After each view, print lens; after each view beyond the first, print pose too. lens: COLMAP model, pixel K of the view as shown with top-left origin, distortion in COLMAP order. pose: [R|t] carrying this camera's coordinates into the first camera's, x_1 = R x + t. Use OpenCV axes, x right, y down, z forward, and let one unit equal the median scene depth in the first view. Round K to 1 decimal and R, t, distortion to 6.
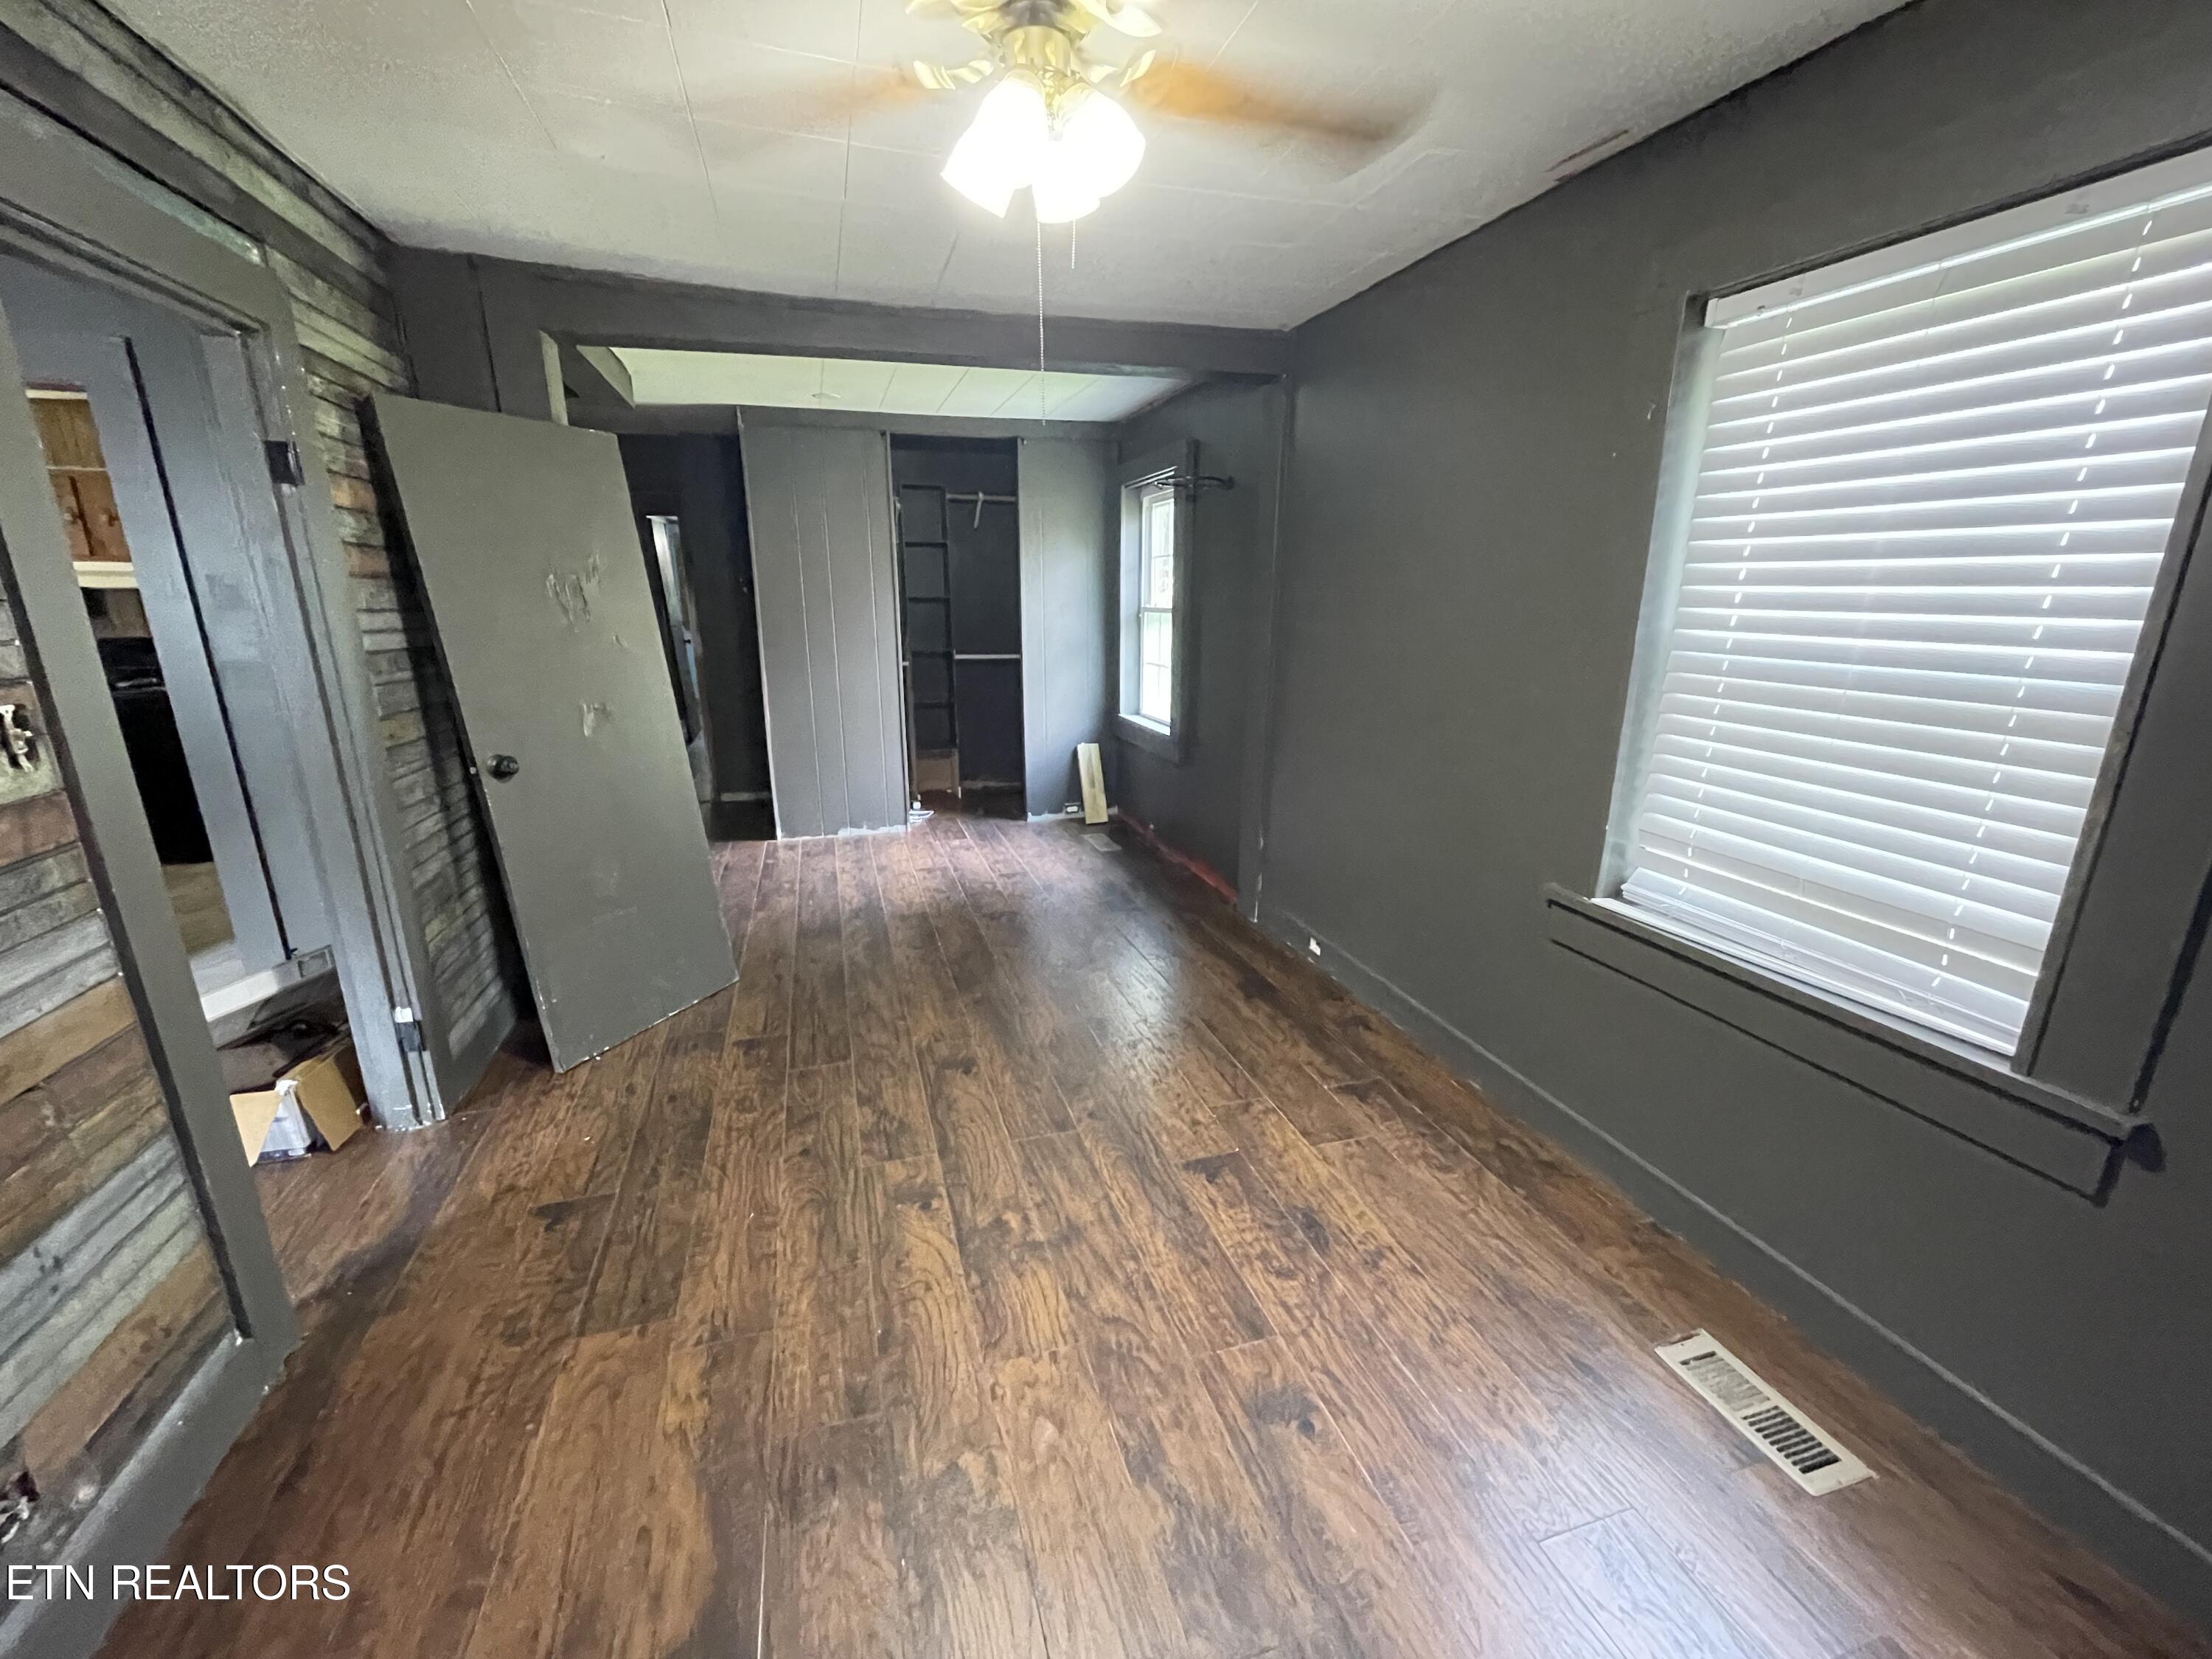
lens RADIAL K [[900.8, 0, 1097.7], [0, 900.8, 833.2], [0, 0, 1]] dist [0.000423, -0.000093]
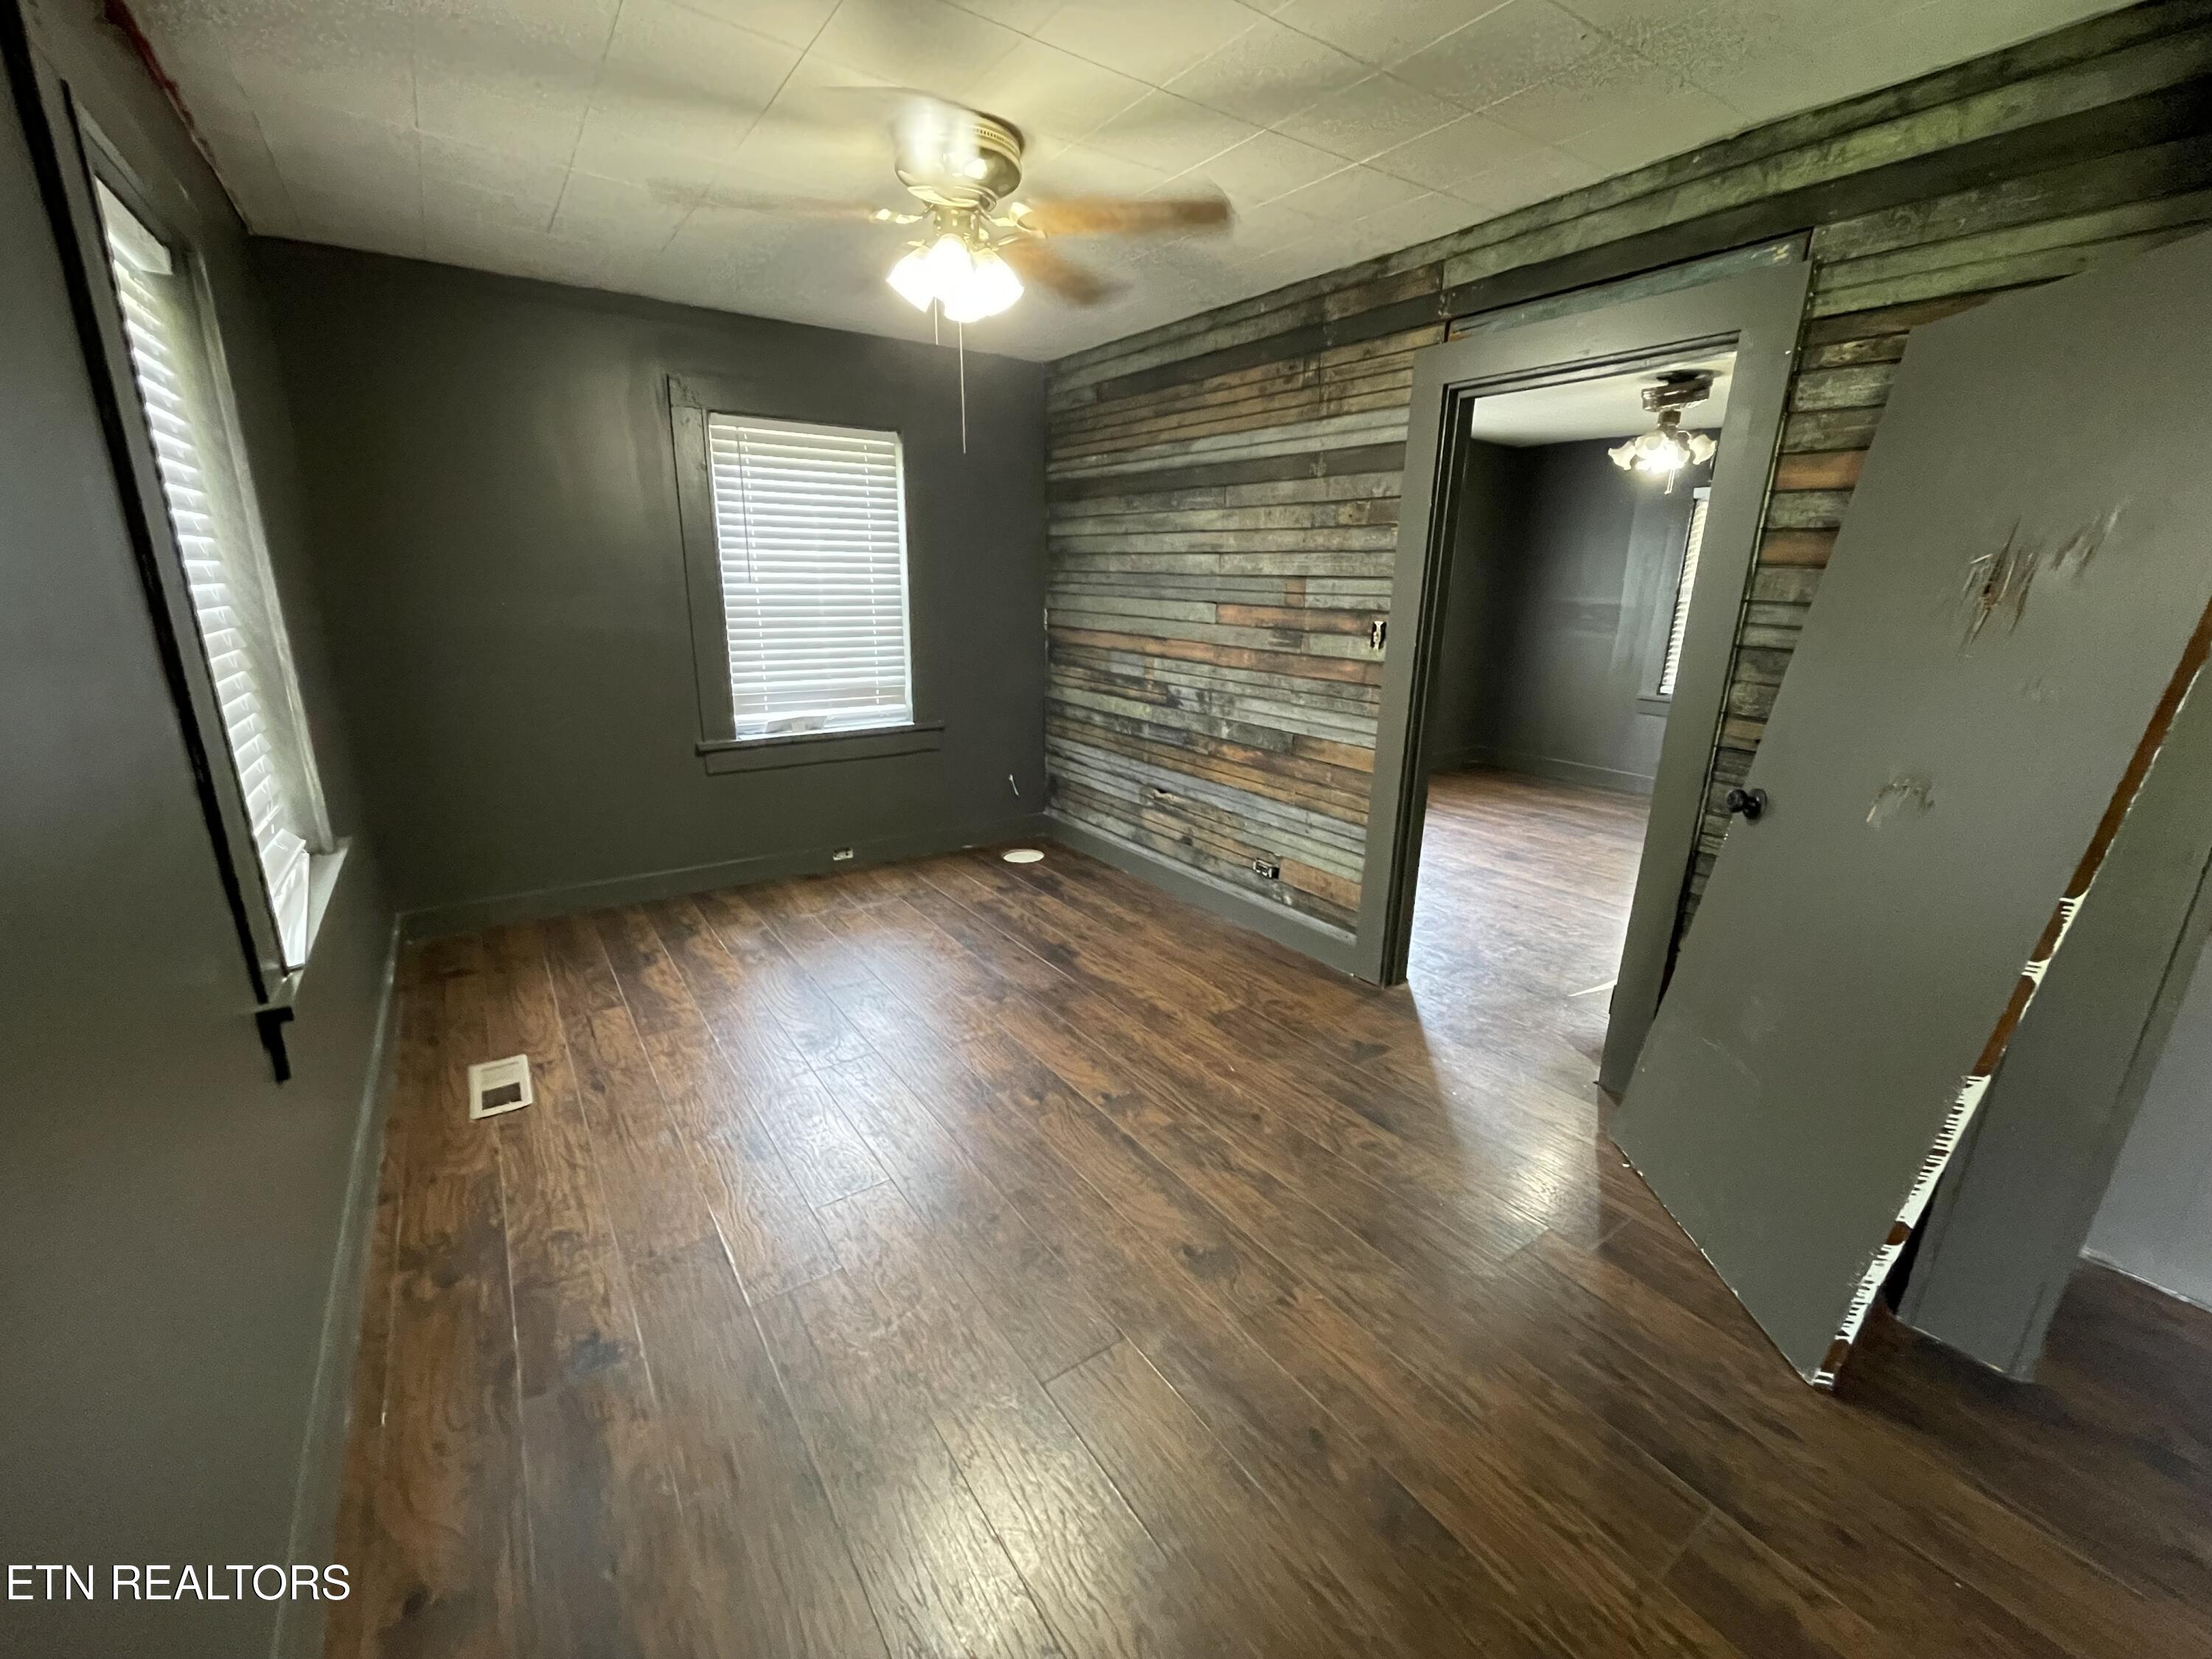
lens RADIAL K [[900.8, 0, 1097.7], [0, 900.8, 833.2], [0, 0, 1]] dist [0.000423, -0.000093]
pose [[-0.953270, 0.061581, -0.295776, 0.146694], [-0.101363, 0.857069, 0.505132, -0.476095], [0.284607, 0.511508, -0.810776, 1.809995]]
